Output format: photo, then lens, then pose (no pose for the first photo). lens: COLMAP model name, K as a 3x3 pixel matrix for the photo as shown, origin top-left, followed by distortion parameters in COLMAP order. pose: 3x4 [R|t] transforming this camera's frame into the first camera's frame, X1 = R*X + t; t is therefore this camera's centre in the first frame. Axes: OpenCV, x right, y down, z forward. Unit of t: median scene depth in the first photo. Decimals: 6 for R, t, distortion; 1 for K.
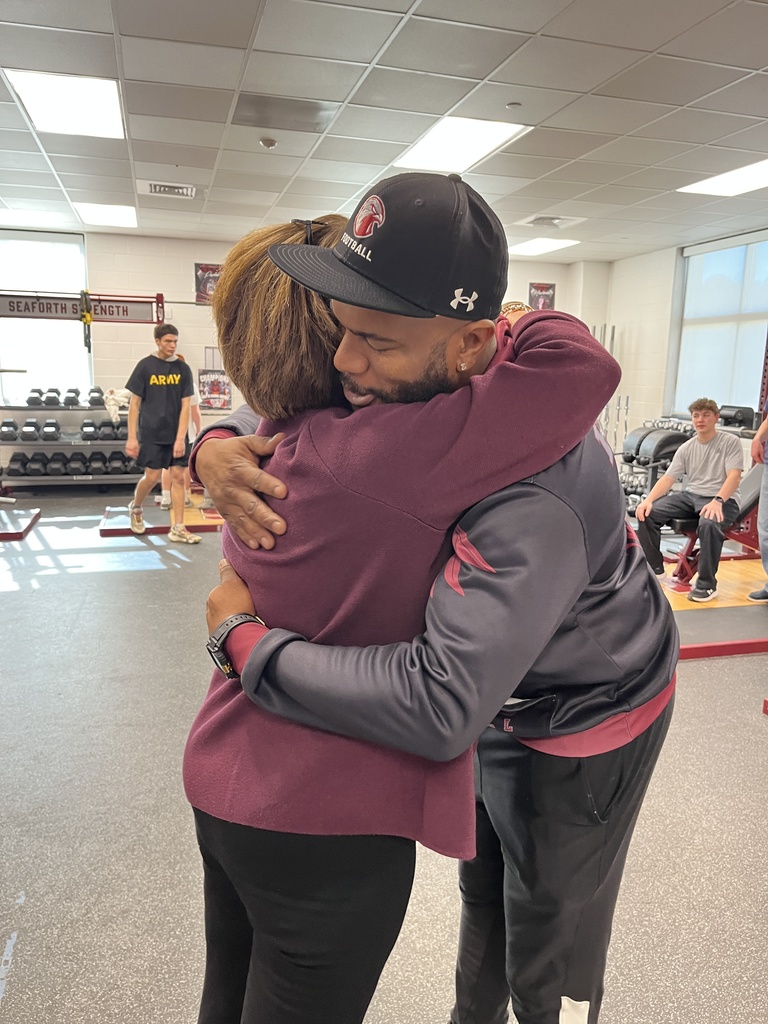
lens RADIAL K [[751.0, 0, 410.6], [0, 751.0, 519.1], [0, 0, 1]] dist [0.015725, -0.052888]
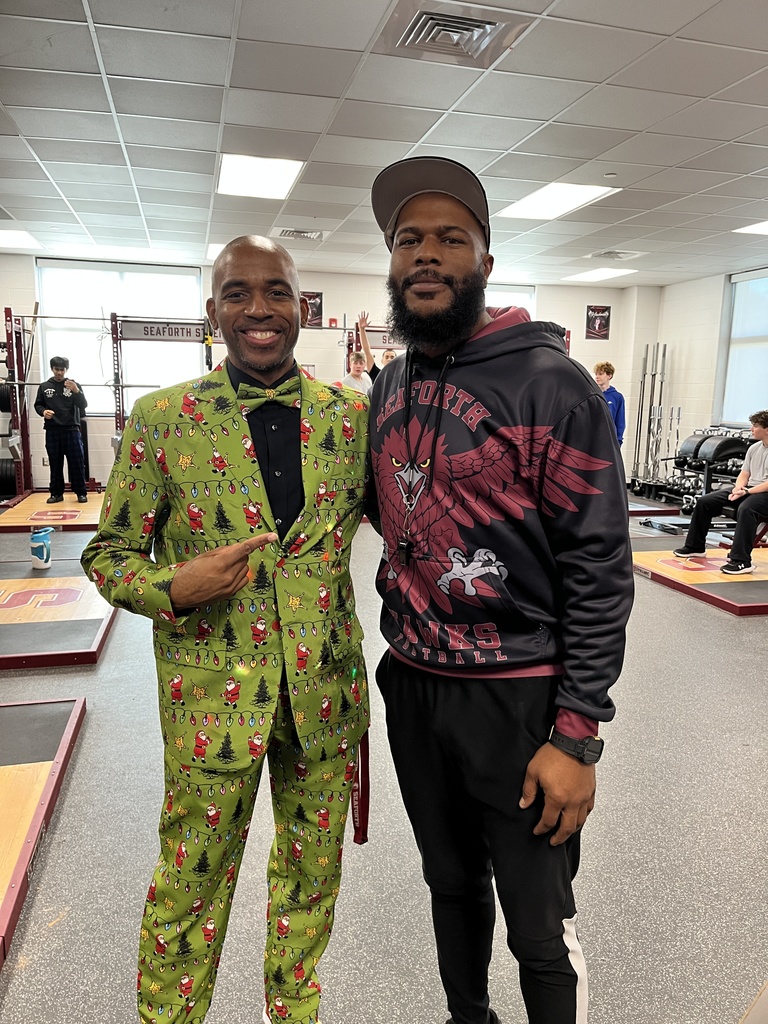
lens RADIAL K [[751.0, 0, 397.5], [0, 751.0, 522.0], [0, 0, 1]] dist [0.015725, -0.052888]
pose [[0.998949, 0.005904, -0.045450, -0.084899], [-0.006498, 0.999895, -0.012941, 0.025505], [0.045369, 0.013222, 0.998883, -0.141972]]
